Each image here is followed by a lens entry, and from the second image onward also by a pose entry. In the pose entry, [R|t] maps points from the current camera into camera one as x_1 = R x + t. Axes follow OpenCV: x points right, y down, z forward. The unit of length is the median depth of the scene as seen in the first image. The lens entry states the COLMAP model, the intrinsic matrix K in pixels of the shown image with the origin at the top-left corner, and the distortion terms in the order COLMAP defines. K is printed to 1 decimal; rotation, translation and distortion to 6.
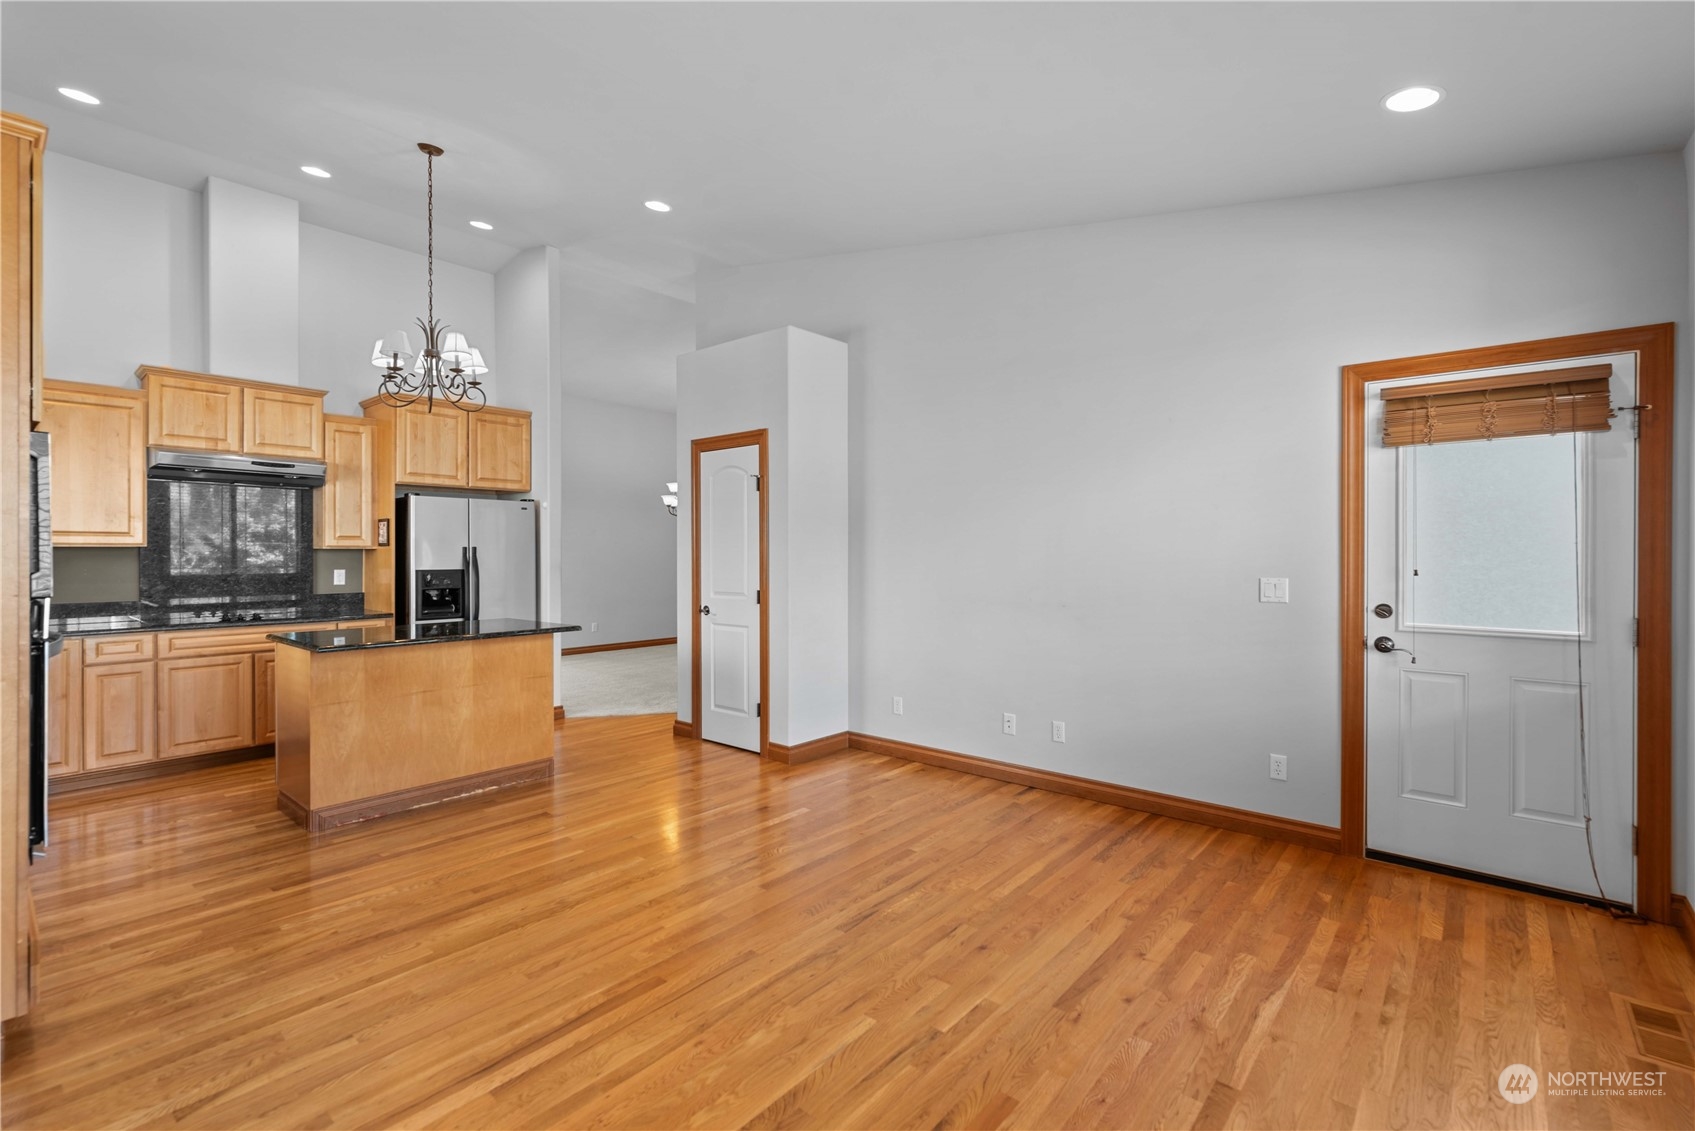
lens RADIAL K [[753.1, 0, 859.8], [0, 753.1, 559.0], [0, 0, 1]] dist [0.000904, 0.000314]
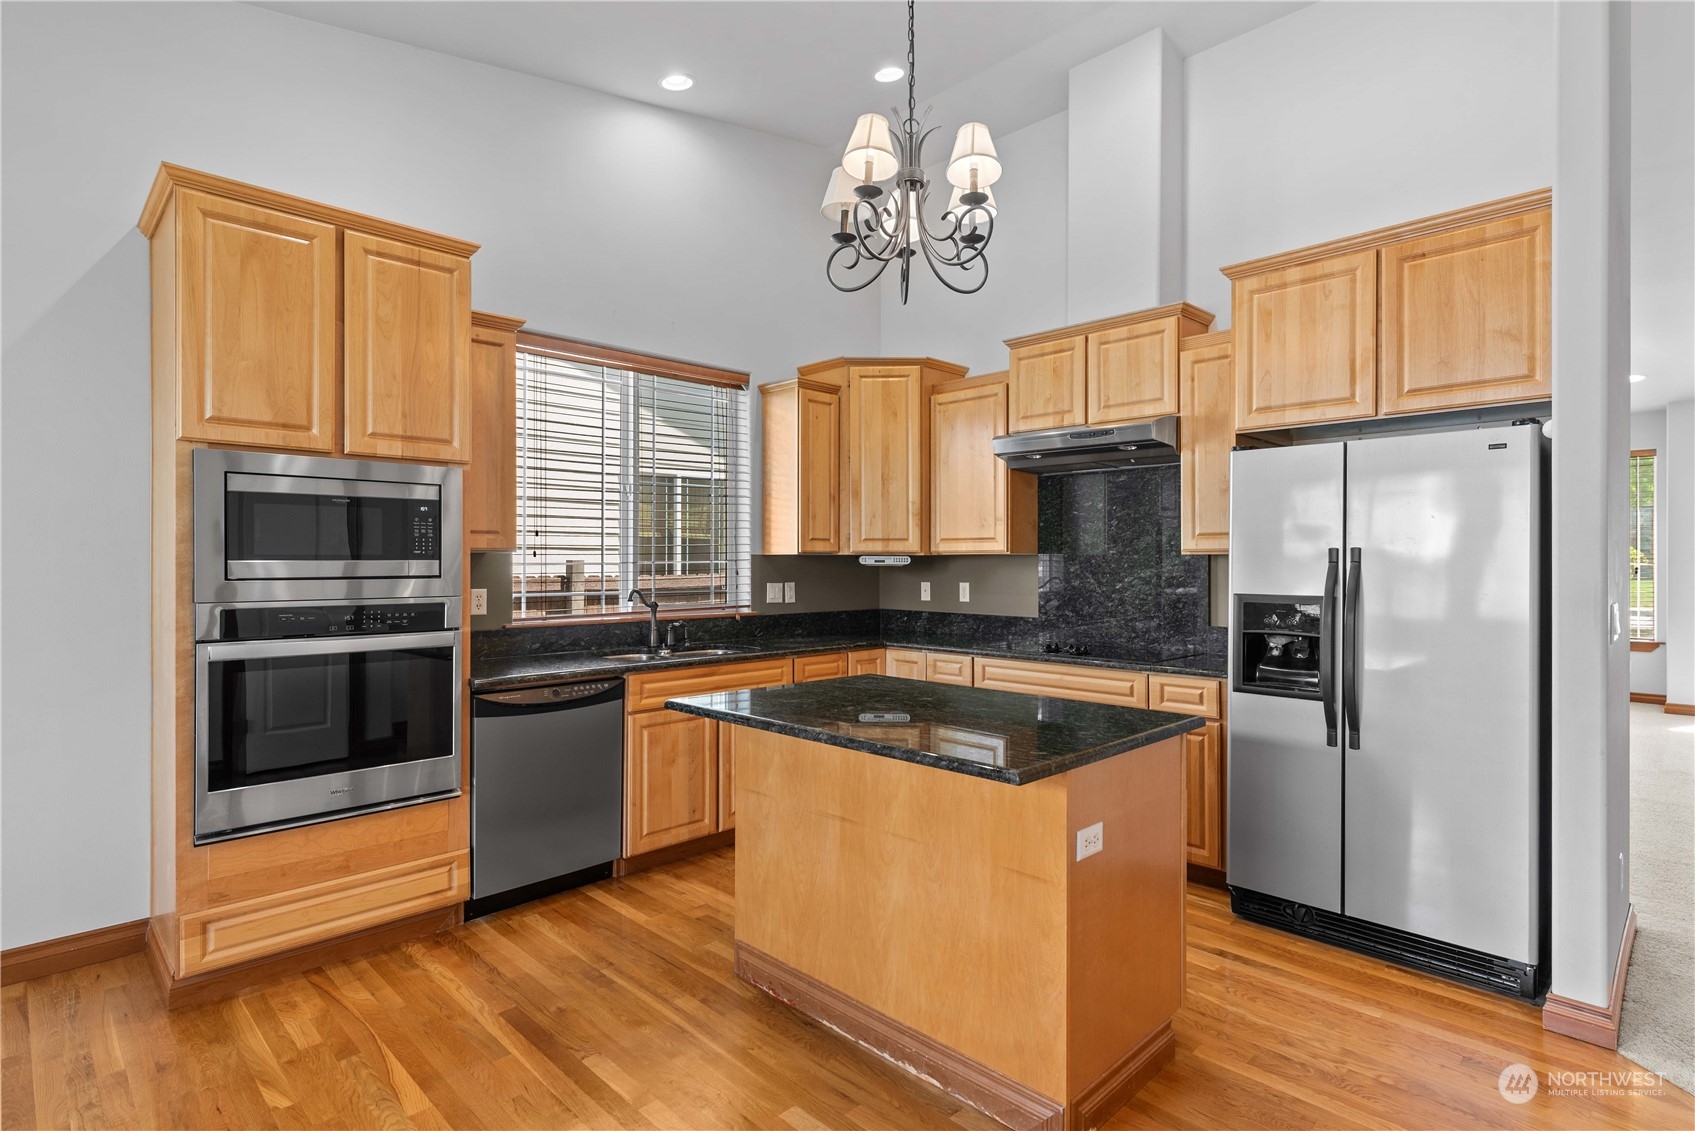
lens RADIAL K [[846.2, 0, 847.5], [0, 846.2, 565.5], [0, 0, 1]] dist [-0.002968, 0.009966]
pose [[-0.085275, 0.004887, -0.996345, 0.018251], [-0.007512, 0.999956, 0.005547, -0.006684], [0.996329, 0.007957, -0.085235, 0.849531]]
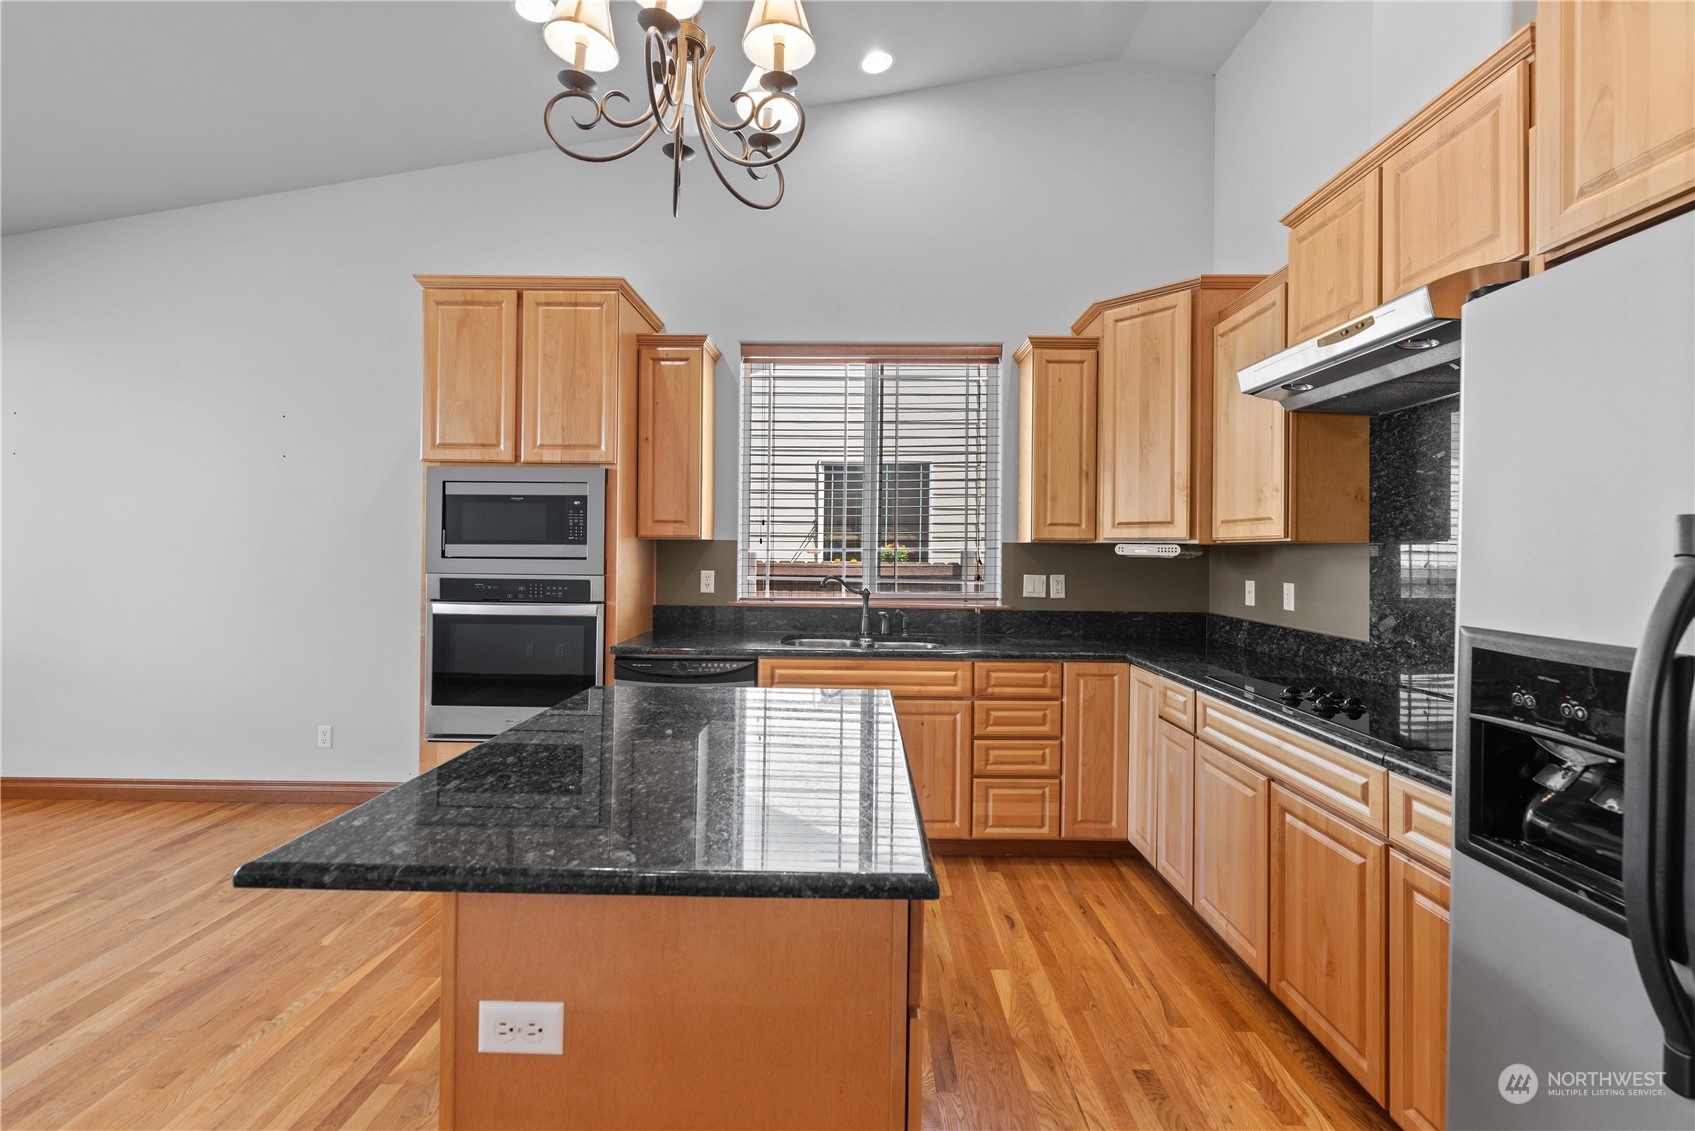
lens RADIAL K [[731.7, 0, 853.1], [0, 731.7, 547.5], [0, 0, 1]] dist [-0.000846, 0.000101]
pose [[-0.767880, -0.008930, -0.640531, -0.331686], [-0.014584, 0.999887, 0.003544, -0.008344], [0.640427, 0.012063, -0.767924, 1.141626]]
